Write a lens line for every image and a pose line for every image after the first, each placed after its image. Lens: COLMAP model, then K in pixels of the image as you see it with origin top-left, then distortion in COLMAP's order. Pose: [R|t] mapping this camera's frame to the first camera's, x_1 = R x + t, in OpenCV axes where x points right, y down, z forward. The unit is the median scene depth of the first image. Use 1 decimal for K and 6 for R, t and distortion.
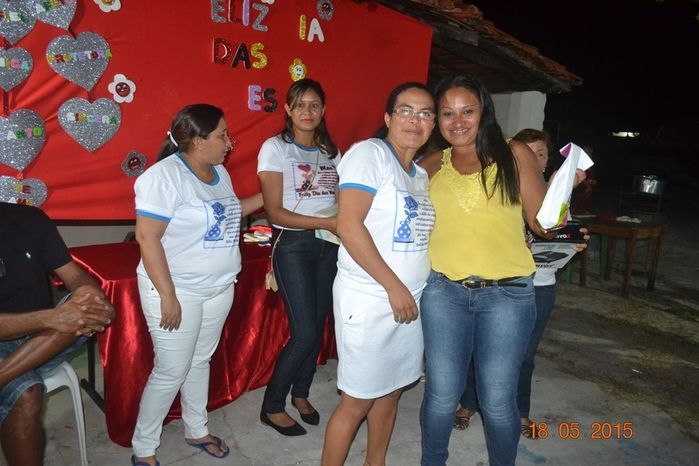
lens RADIAL K [[558.3, 0, 349.2], [0, 558.3, 233.2], [0, 0, 1]] dist [-0.000746, -0.000088]
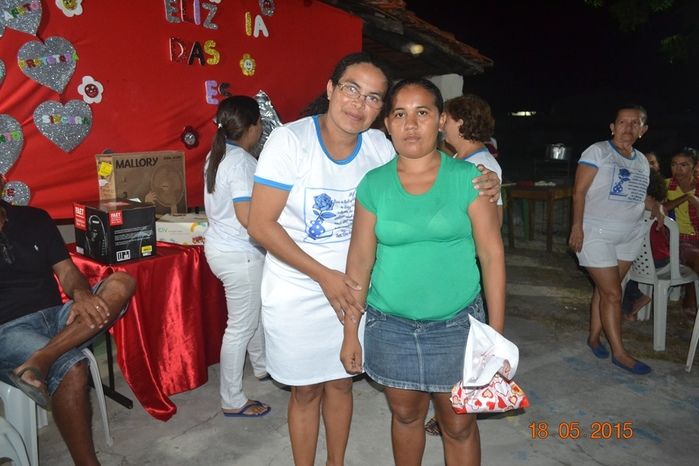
lens RADIAL K [[559.3, 0, 348.8], [0, 559.3, 233.2], [0, 0, 1]] dist [0.000283, 0.001686]
pose [[0.984694, -0.100795, 0.142190, -0.089240], [0.100113, 0.994904, 0.011957, 0.034968], [-0.142670, 0.002462, 0.989767, -0.082276]]
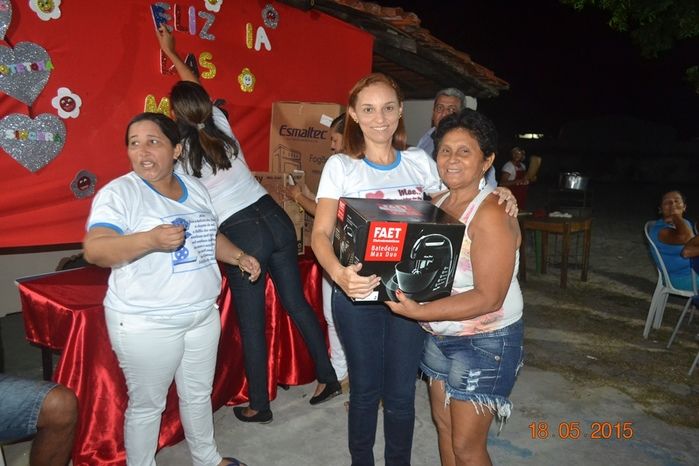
lens RADIAL K [[559.3, 0, 348.8], [0, 559.3, 233.2], [0, 0, 1]] dist [0.000283, 0.001686]
pose [[0.988297, -0.061021, 0.139807, -0.071247], [0.063680, 0.997863, -0.014617, 0.000172], [-0.138617, 0.023349, 0.990071, 0.017879]]
